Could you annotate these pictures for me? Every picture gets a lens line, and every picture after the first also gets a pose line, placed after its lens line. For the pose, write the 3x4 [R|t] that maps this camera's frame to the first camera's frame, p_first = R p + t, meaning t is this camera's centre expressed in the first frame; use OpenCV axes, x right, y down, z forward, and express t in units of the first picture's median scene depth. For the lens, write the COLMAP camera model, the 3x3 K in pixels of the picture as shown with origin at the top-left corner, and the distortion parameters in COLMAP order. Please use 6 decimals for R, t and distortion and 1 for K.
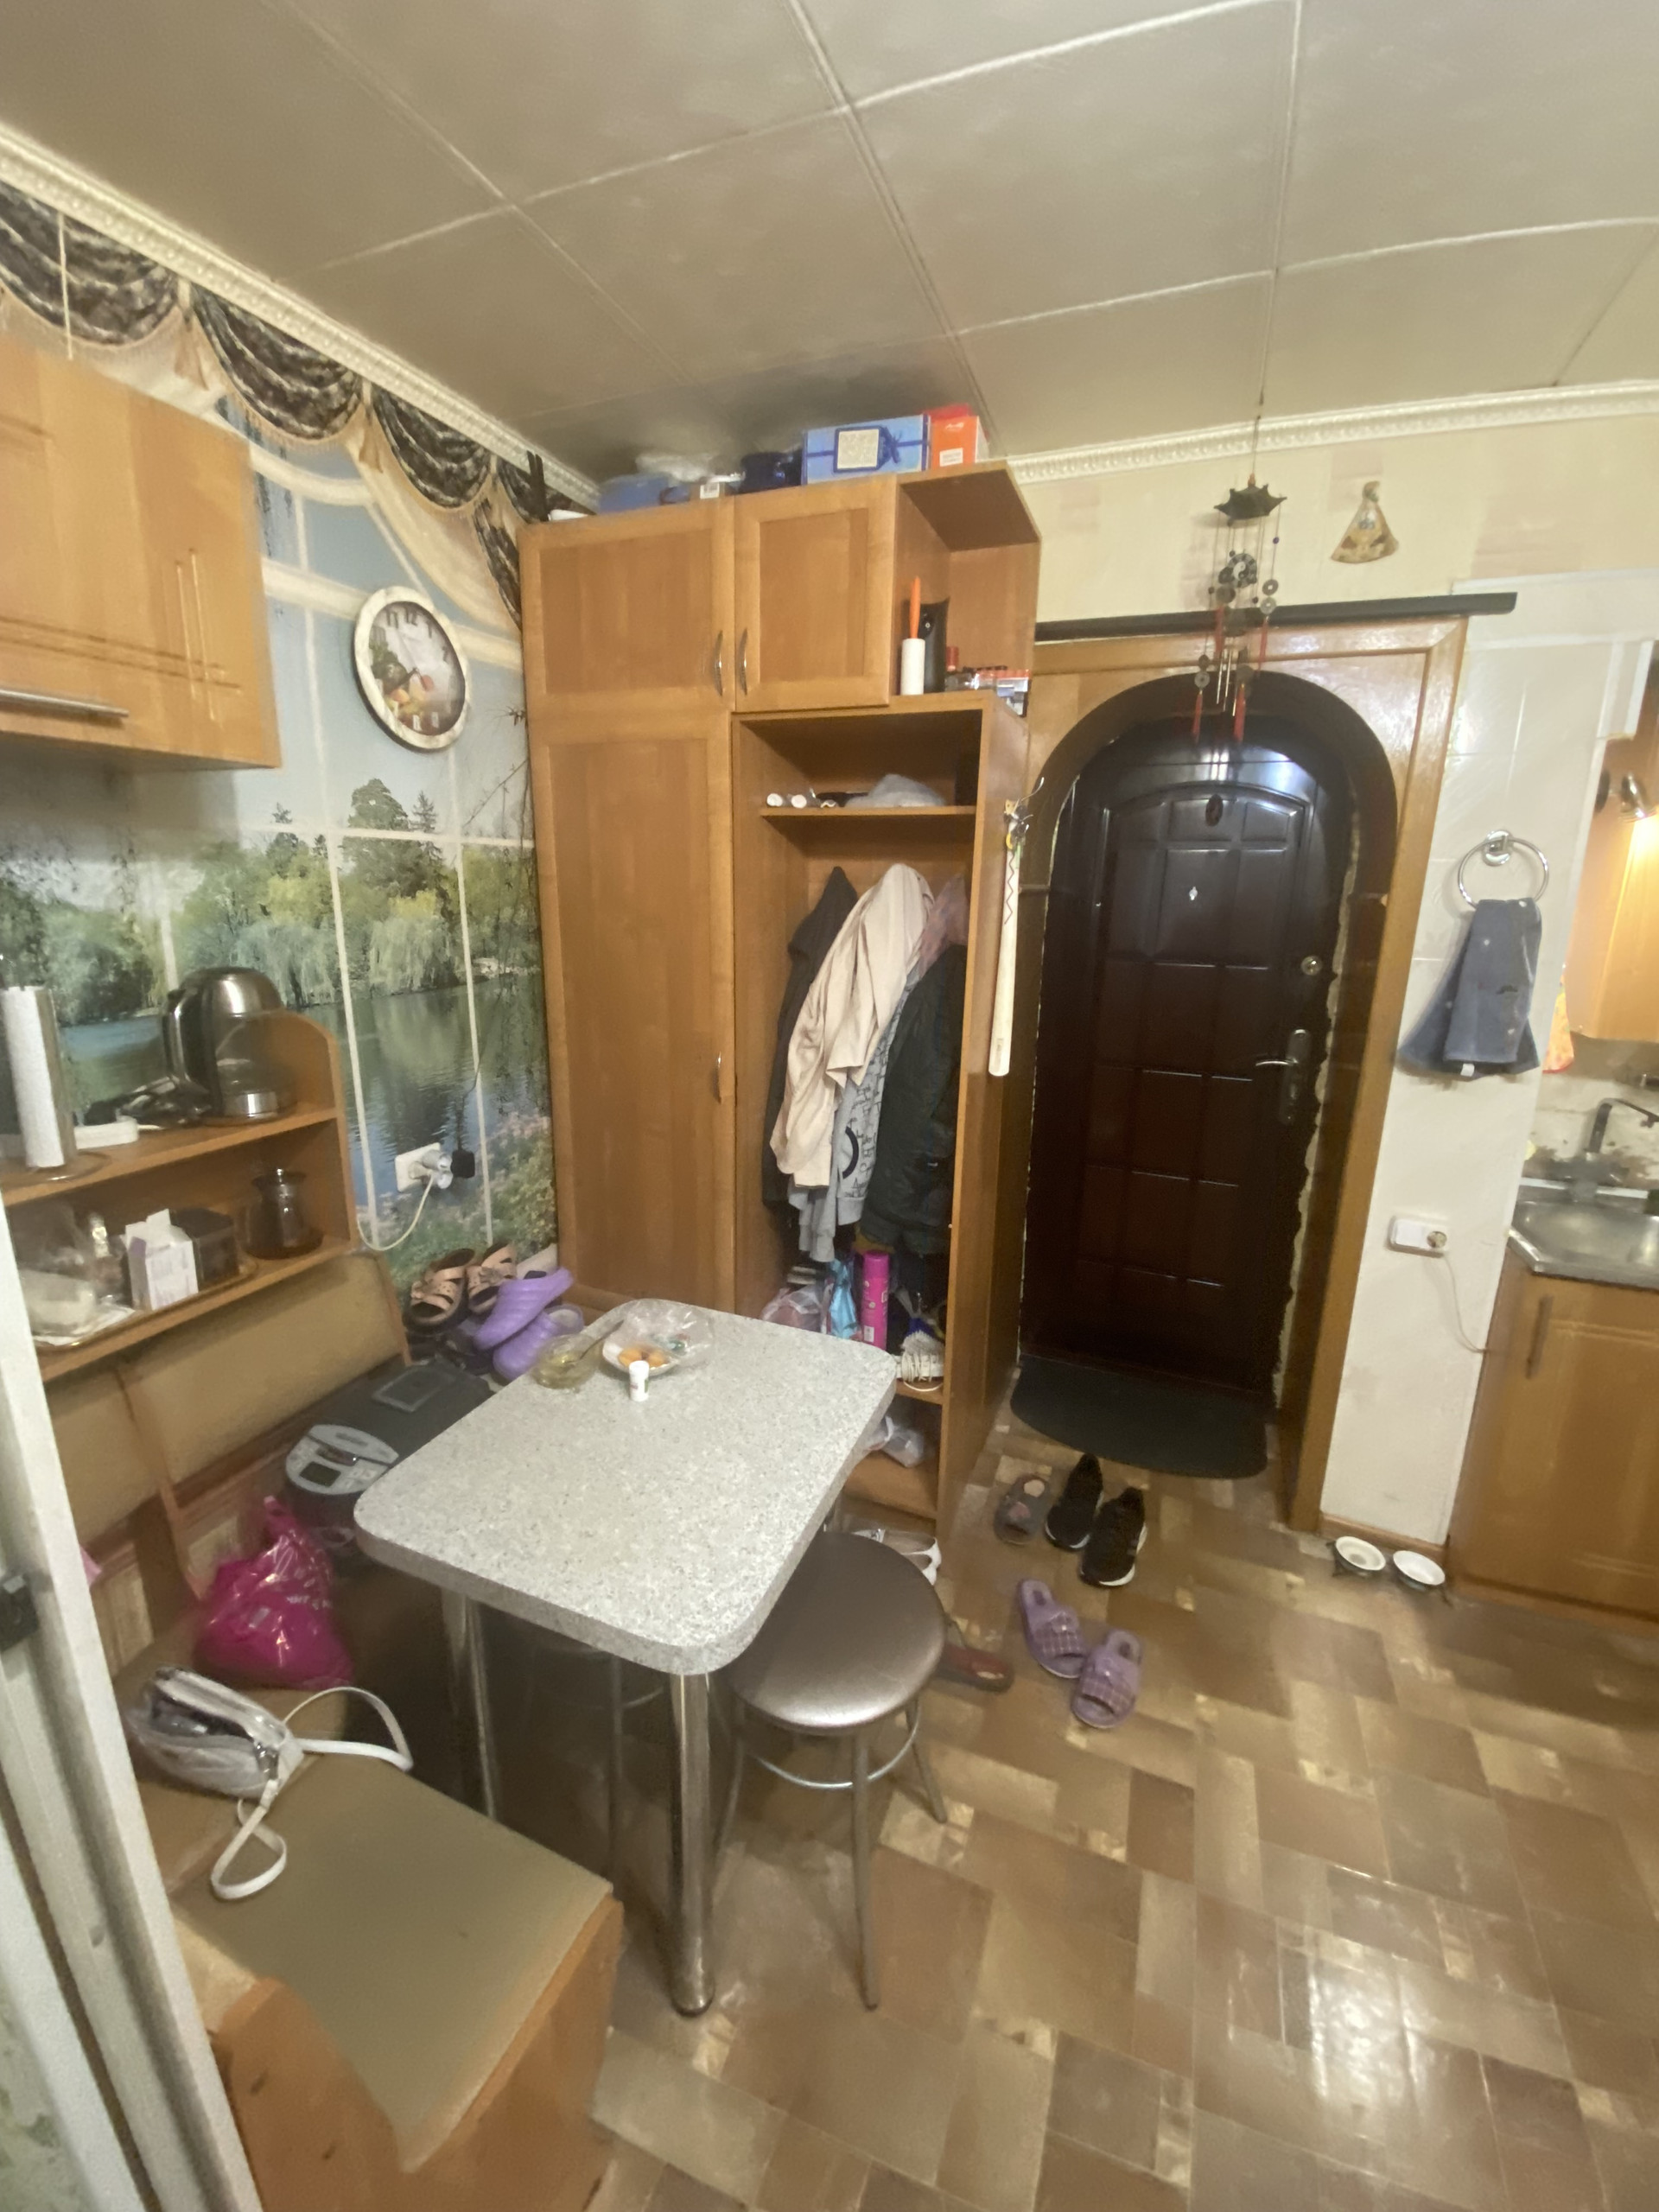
lens RADIAL K [[890.1, 0, 836.5], [0, 890.1, 1090.9], [0, 0, 1]] dist [0.023066, -0.022379]
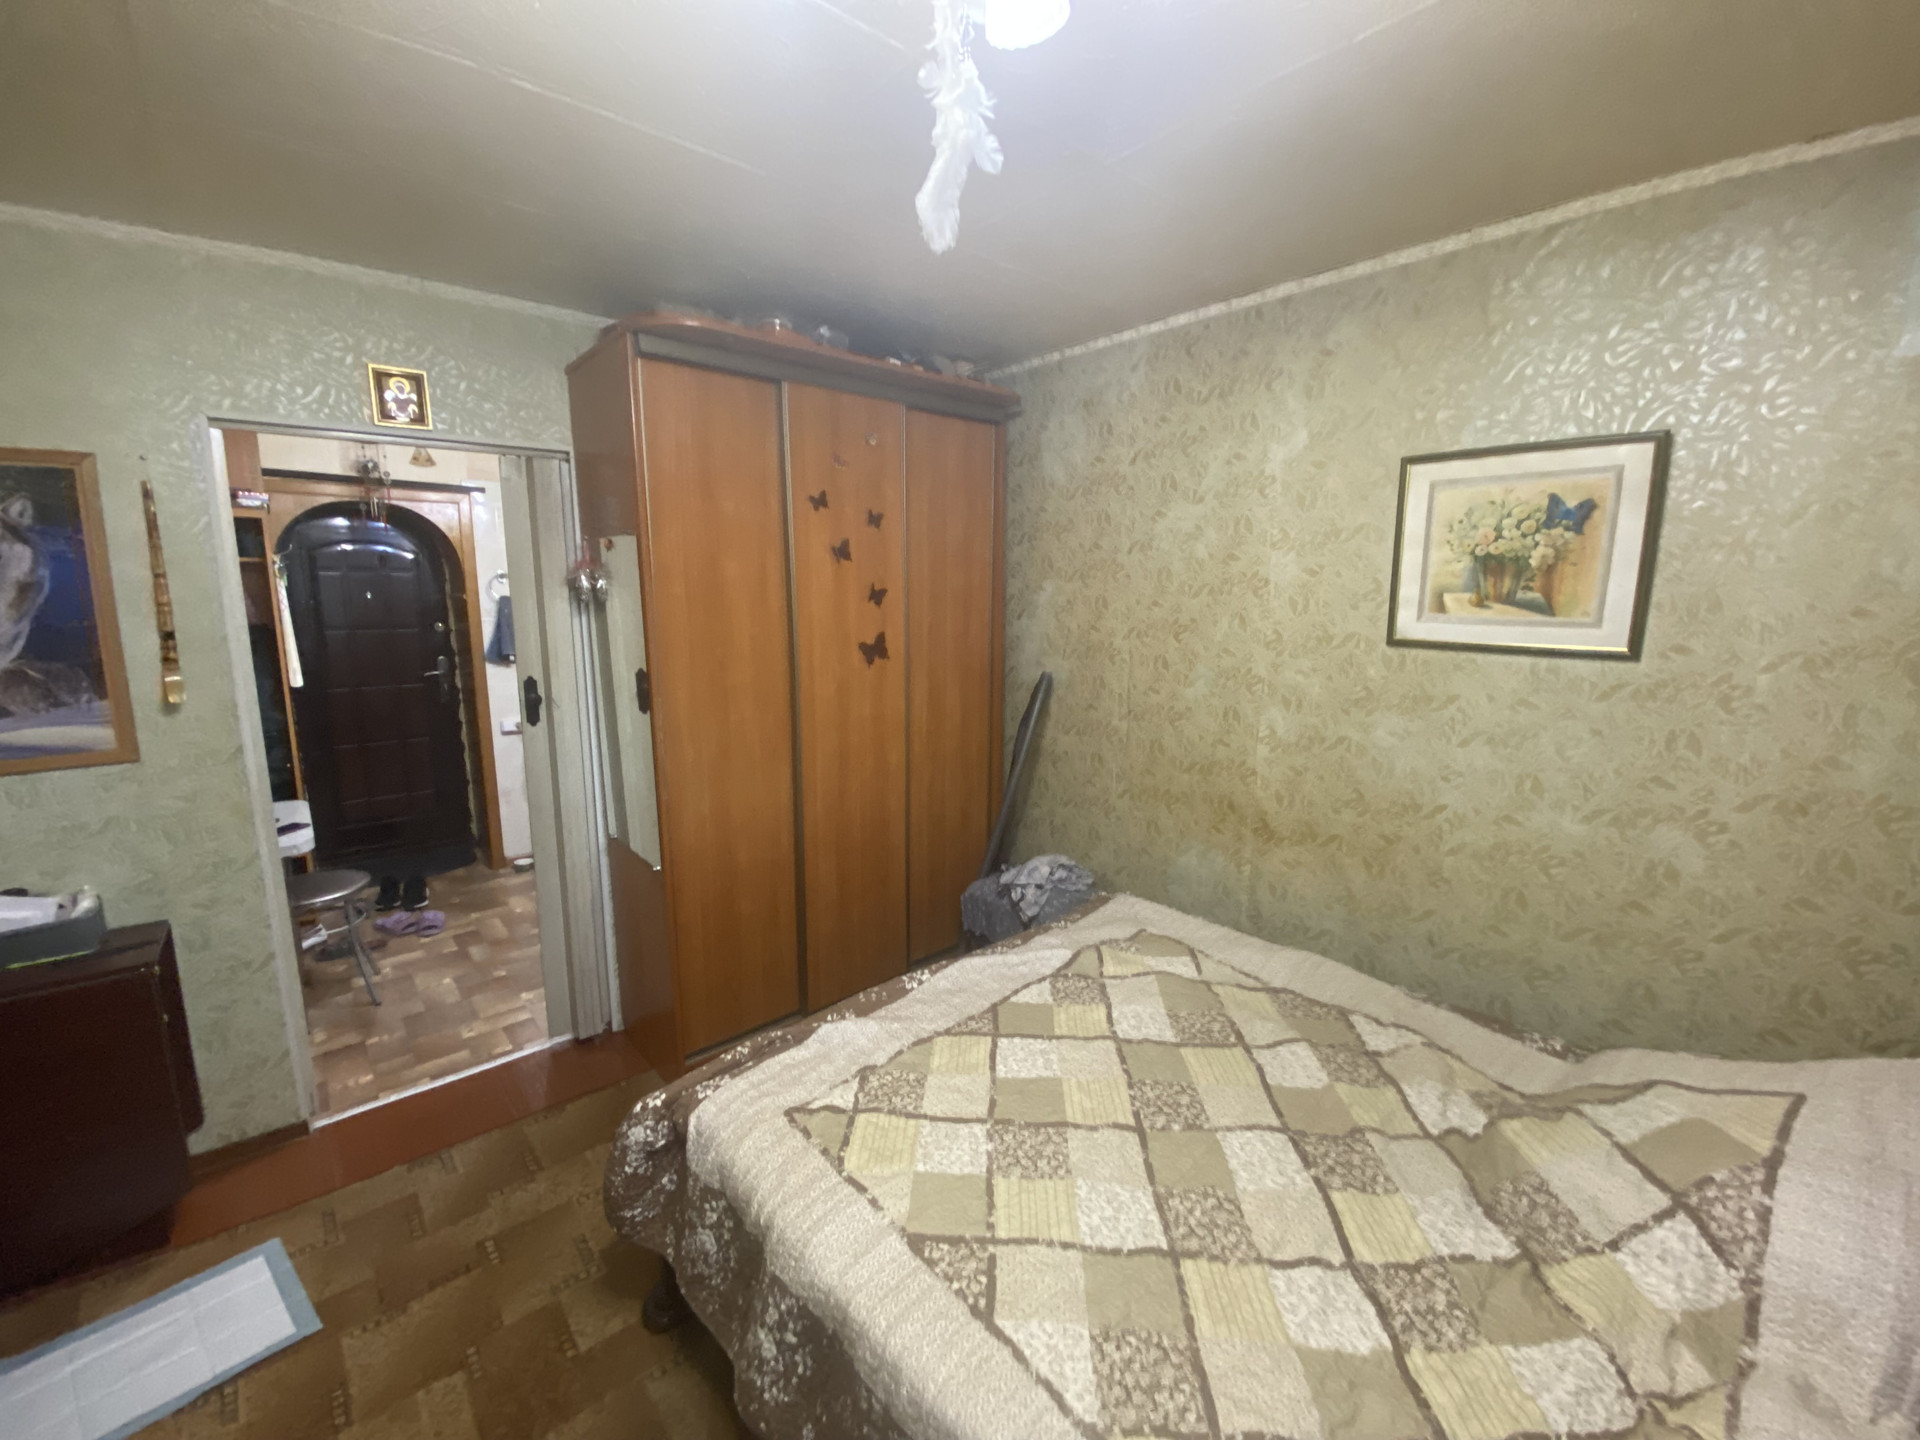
lens RADIAL K [[772.6, 0, 967.0], [0, 772.6, 723.0], [0, 0, 1]] dist [0.023066, -0.022379]
pose [[0.448764, -0.161526, 0.878931, -0.680790], [0.212922, 0.974531, 0.070381, 0.260608], [-0.867914, 0.155559, 0.471727, -1.115287]]
